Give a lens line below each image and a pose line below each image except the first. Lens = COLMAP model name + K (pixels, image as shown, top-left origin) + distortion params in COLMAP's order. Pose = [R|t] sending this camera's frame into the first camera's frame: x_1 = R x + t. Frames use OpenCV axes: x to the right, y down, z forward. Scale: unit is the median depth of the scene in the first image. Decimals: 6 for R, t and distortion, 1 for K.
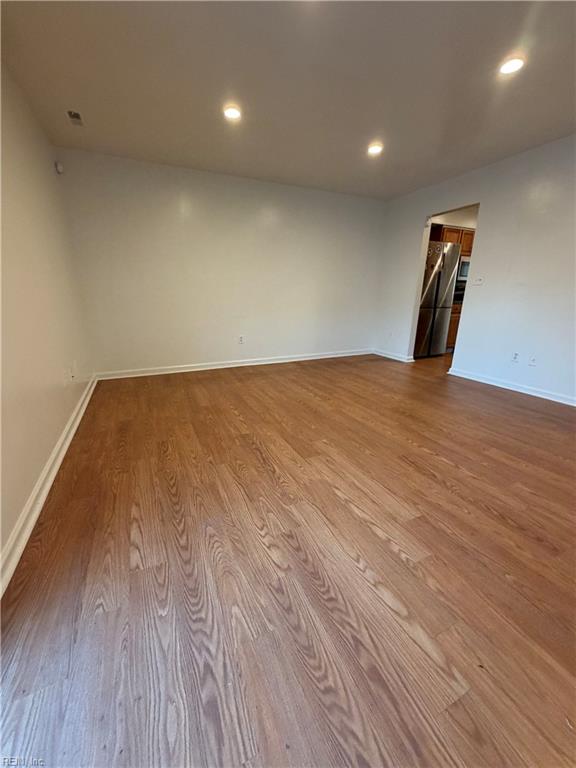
lens RADIAL K [[306.0, 0, 288.5], [0, 306.0, 385.4], [0, 0, 1]] dist [-0.001551, 0.000668]
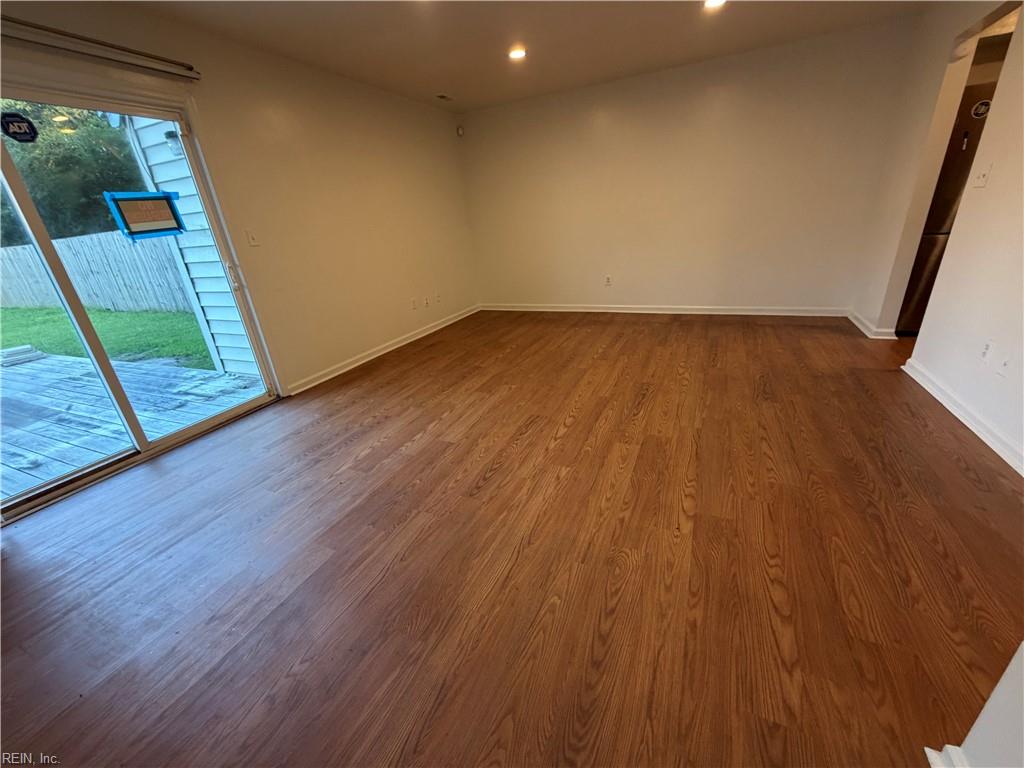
lens RADIAL K [[407.9, 0, 511.8], [0, 407.9, 387.6], [0, 0, 1]] dist [-0.001551, 0.000668]
pose [[0.636170, 0.243949, -0.731968, 1.292226], [-0.144599, 0.969586, 0.197468, -0.101519], [0.757878, -0.019781, 0.652096, 0.101399]]
